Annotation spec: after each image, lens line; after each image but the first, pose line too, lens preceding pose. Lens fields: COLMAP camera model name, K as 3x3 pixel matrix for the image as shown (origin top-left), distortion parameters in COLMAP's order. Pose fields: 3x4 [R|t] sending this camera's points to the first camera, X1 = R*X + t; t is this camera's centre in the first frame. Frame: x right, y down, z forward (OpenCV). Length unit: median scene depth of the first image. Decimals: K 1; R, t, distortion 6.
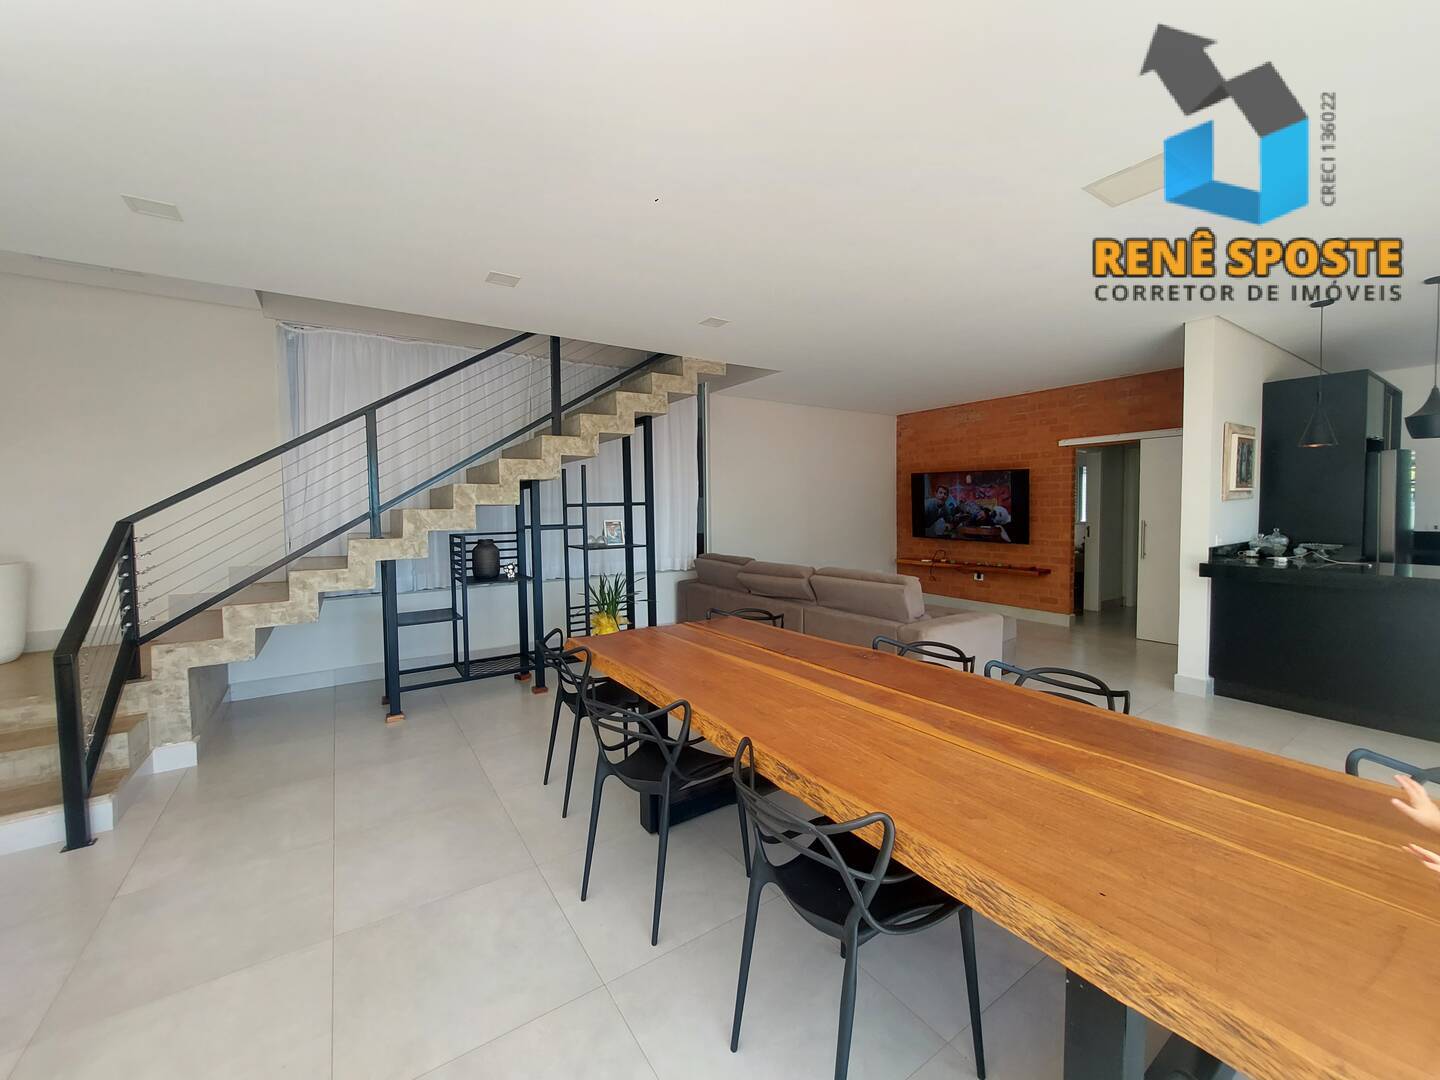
lens RADIAL K [[566.5, 0, 708.6], [0, 566.5, 530.3], [0, 0, 1]] dist [0.004762, -0.003901]
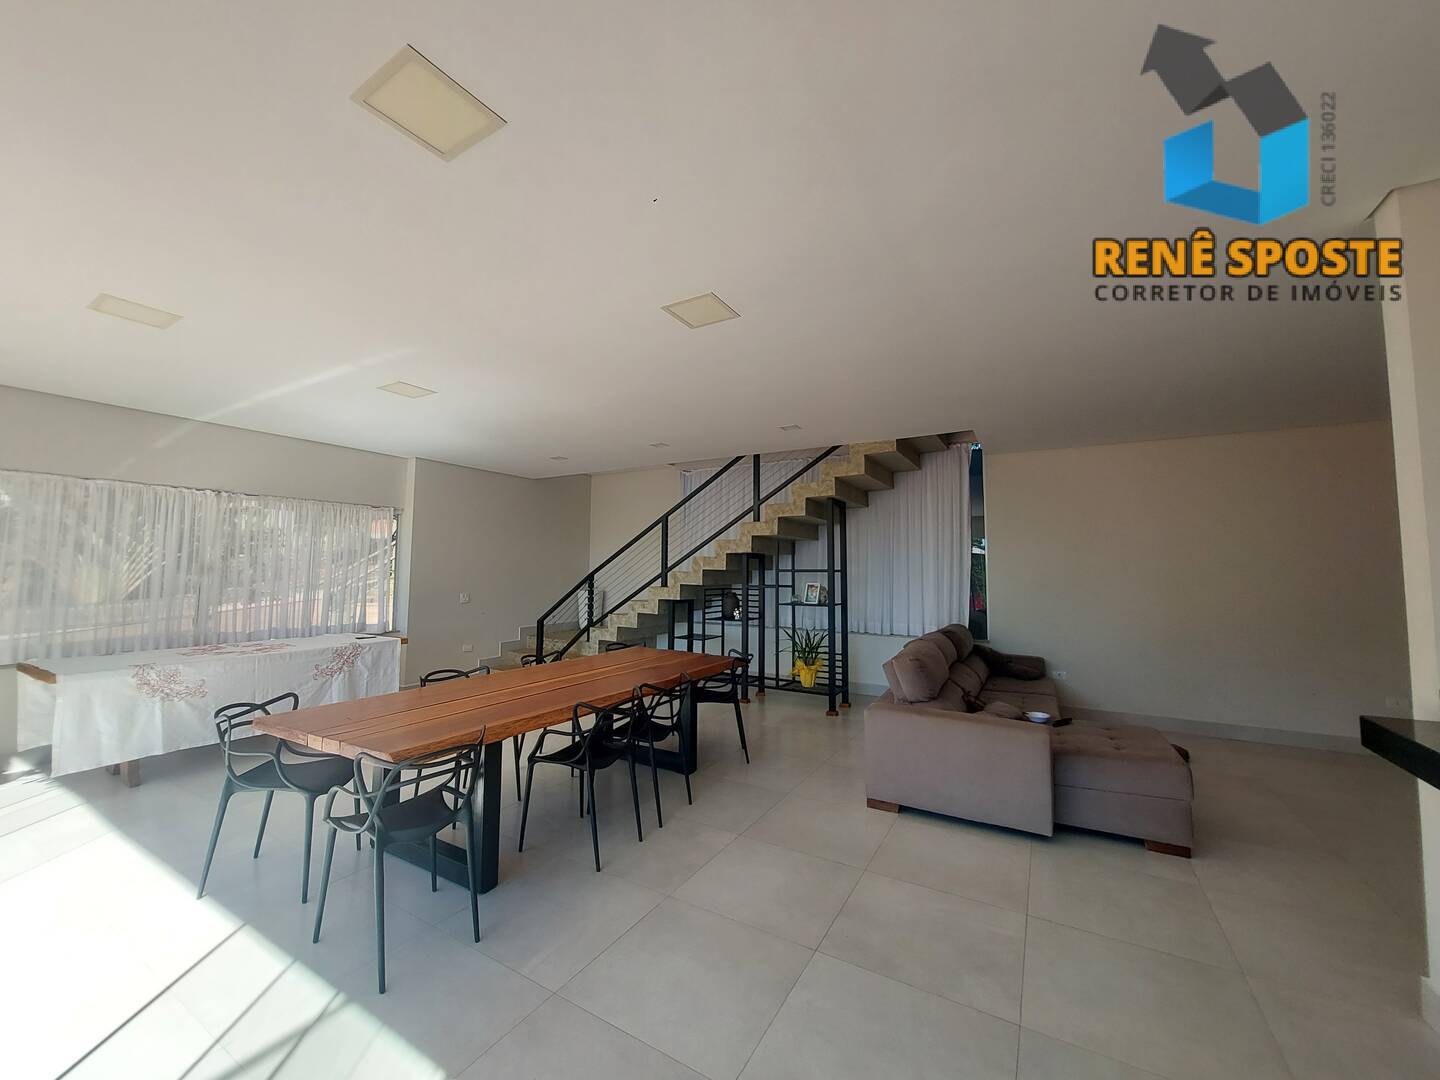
lens RADIAL K [[566.5, 0, 708.6], [0, 566.5, 530.3], [0, 0, 1]] dist [0.004762, -0.003901]
pose [[0.431221, -0.048134, -0.900962, 0.899293], [-0.050243, 0.995745, -0.077245, -0.027370], [0.900846, 0.078577, 0.426968, 0.264809]]
